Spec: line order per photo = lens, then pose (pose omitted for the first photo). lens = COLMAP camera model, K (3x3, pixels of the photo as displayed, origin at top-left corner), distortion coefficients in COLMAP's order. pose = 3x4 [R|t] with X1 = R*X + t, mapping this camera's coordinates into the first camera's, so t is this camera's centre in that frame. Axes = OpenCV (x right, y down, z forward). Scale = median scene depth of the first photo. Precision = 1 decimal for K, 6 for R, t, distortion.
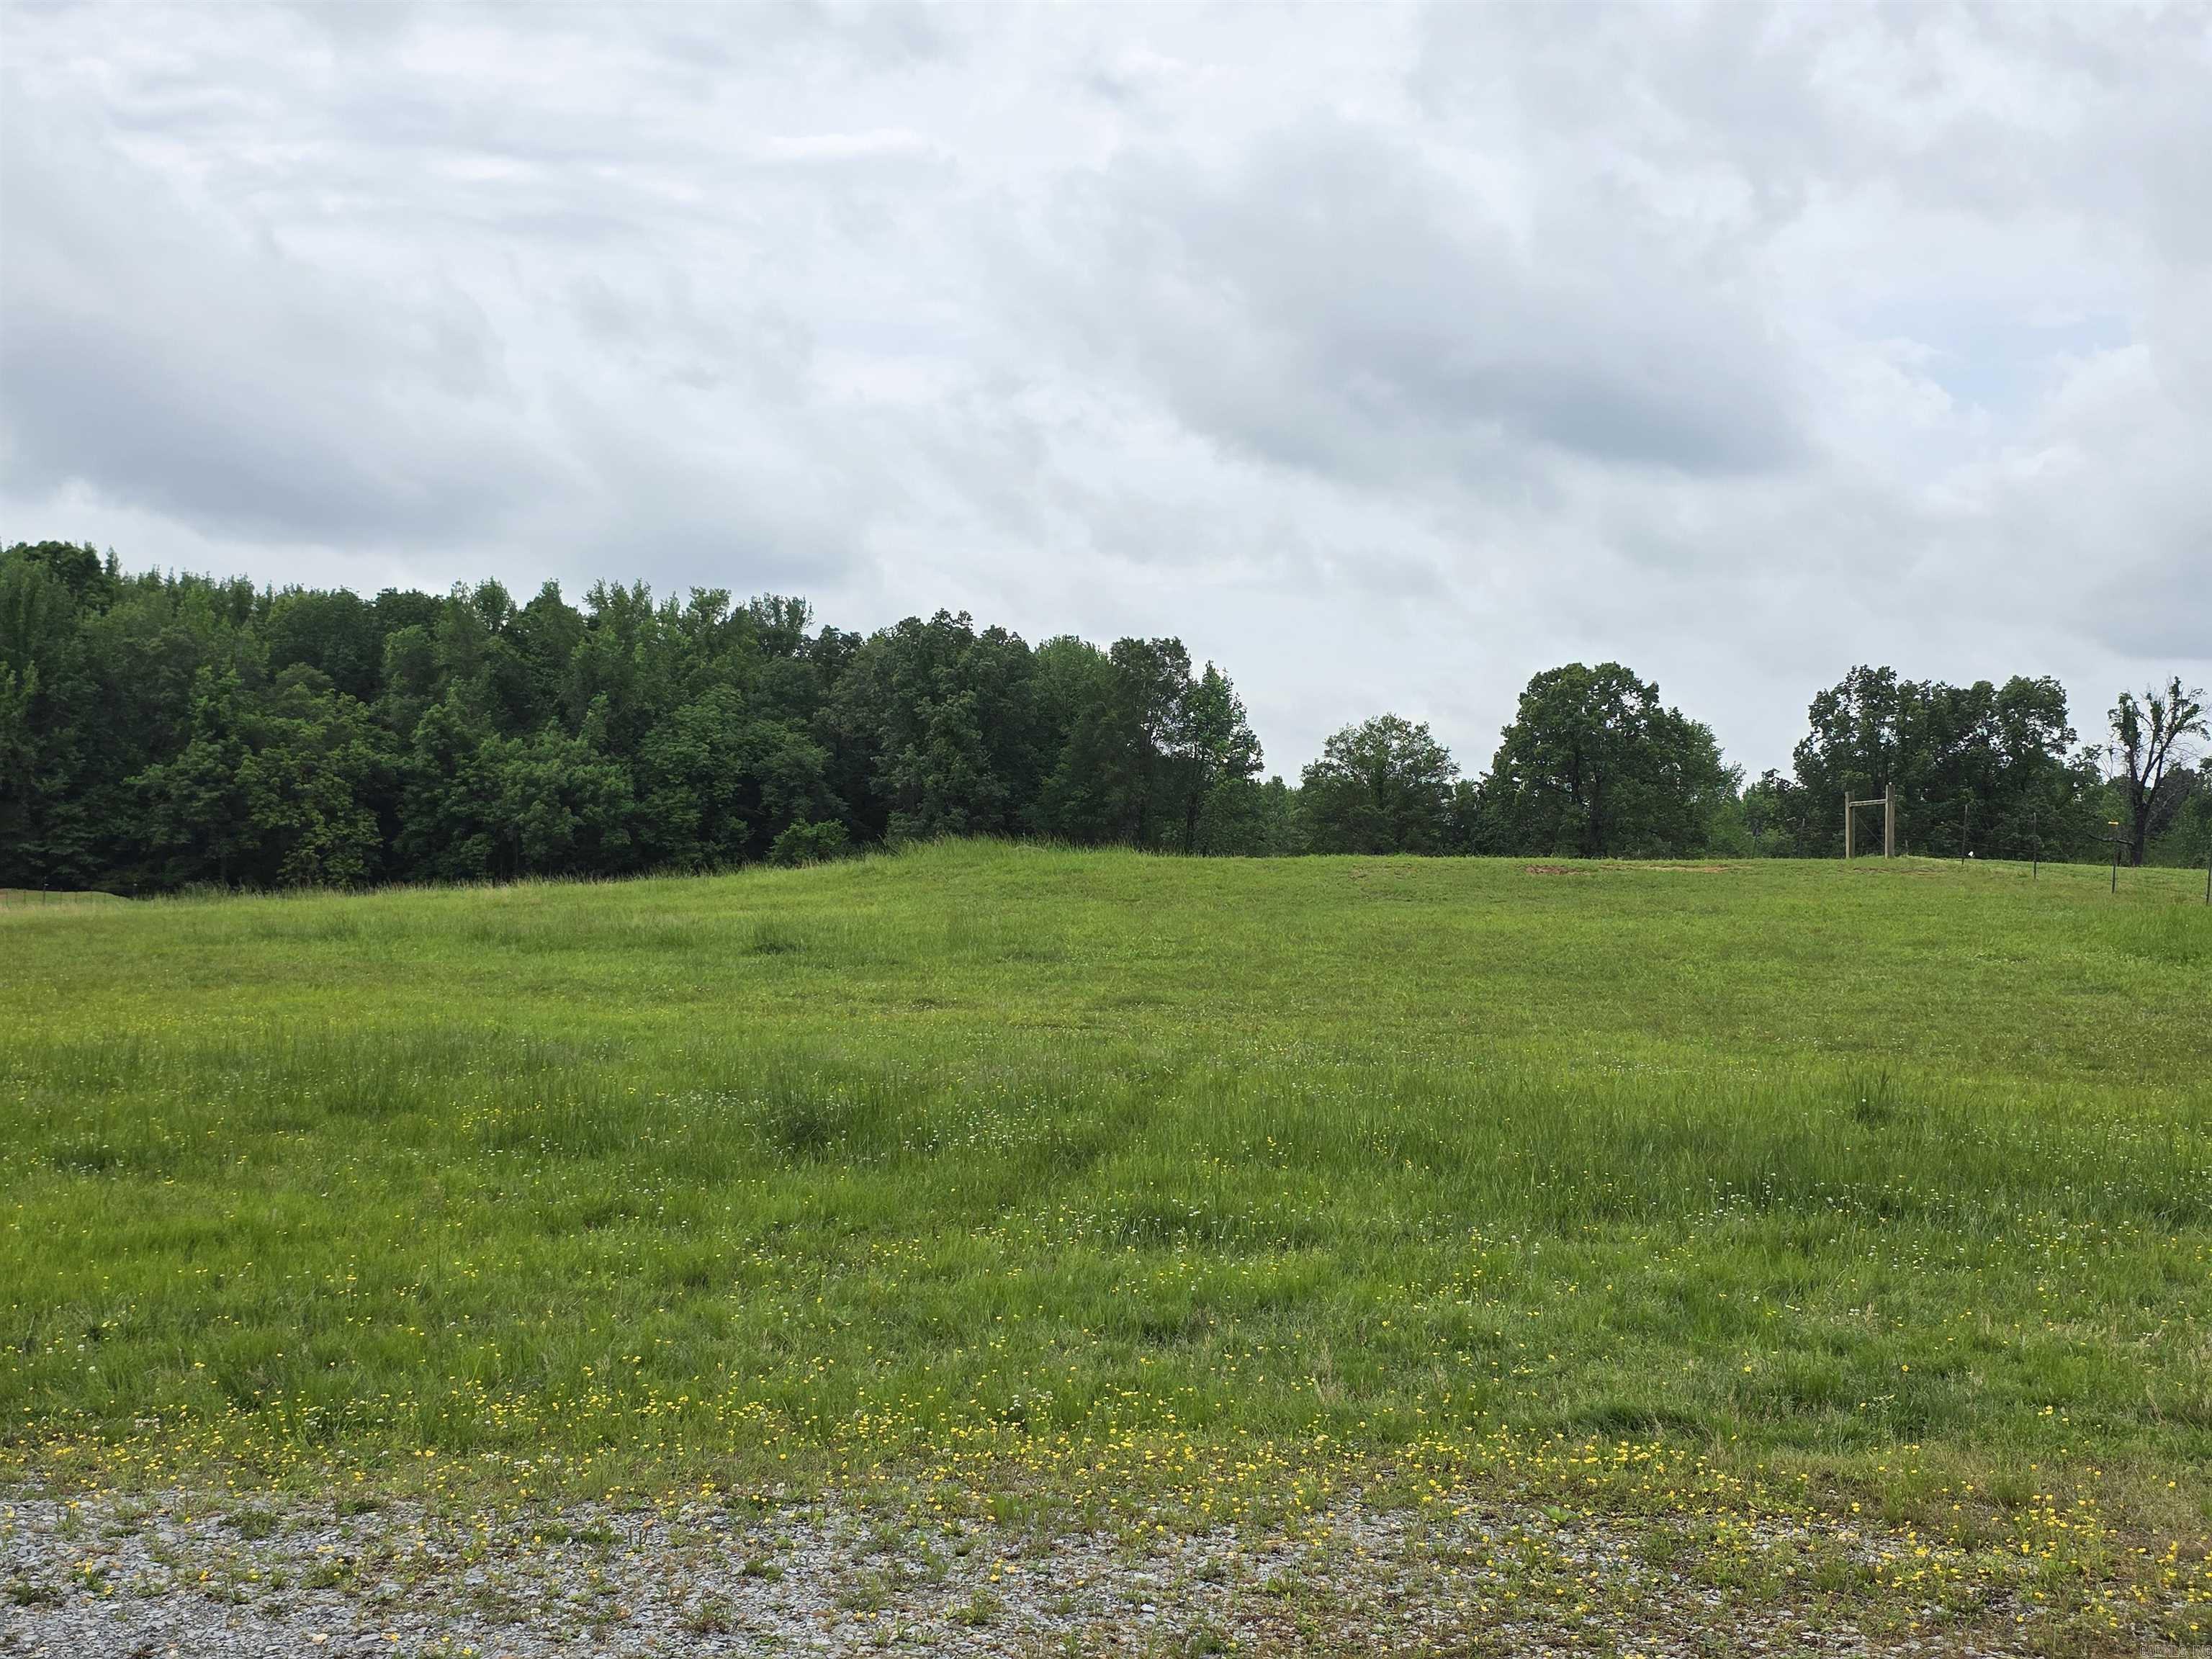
lens RADIAL K [[2933.9, 0, 1077.7], [0, 2933.9, 862.7], [0, 0, 1]] dist [0.330830, -1.321595]
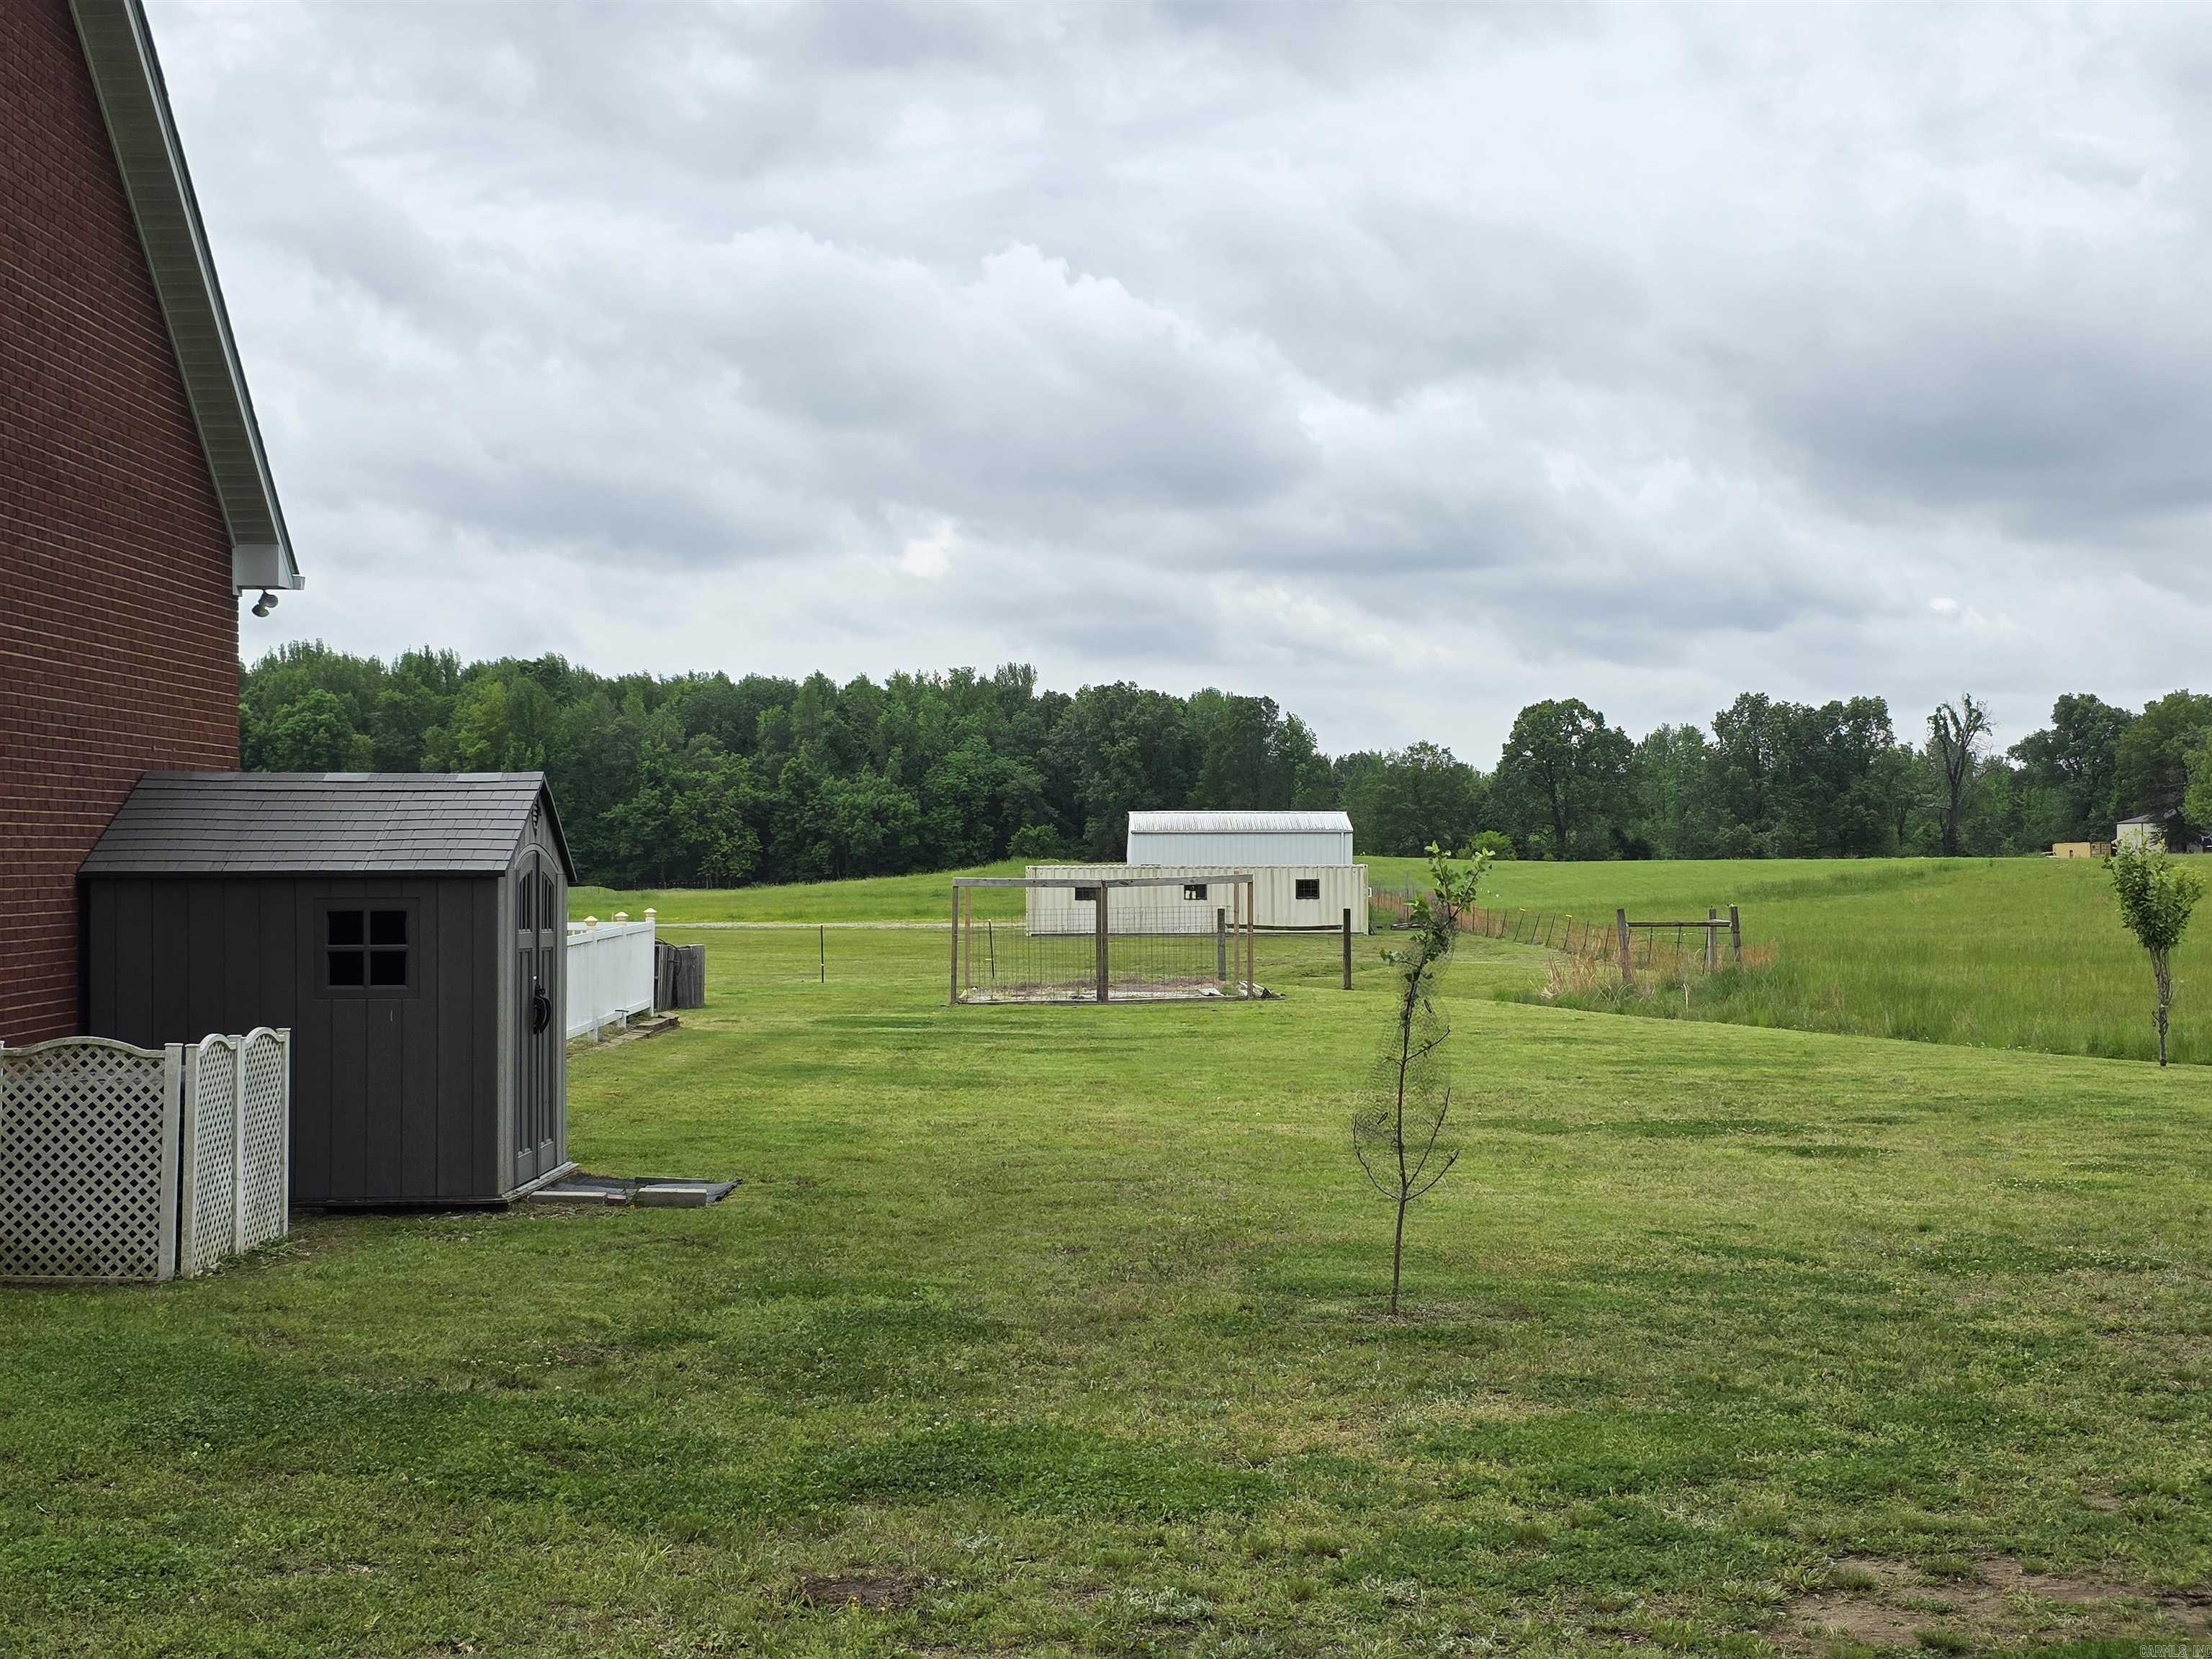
lens RADIAL K [[3012.3, 0, 1160.3], [0, 3012.3, 874.3], [0, 0, 1]] dist [0.346288, -1.459595]
pose [[0.996637, -0.033548, -0.074758, 0.090916], [0.034553, 0.999329, 0.012183, -0.005500], [0.074299, -0.014725, 0.997127, -0.558728]]
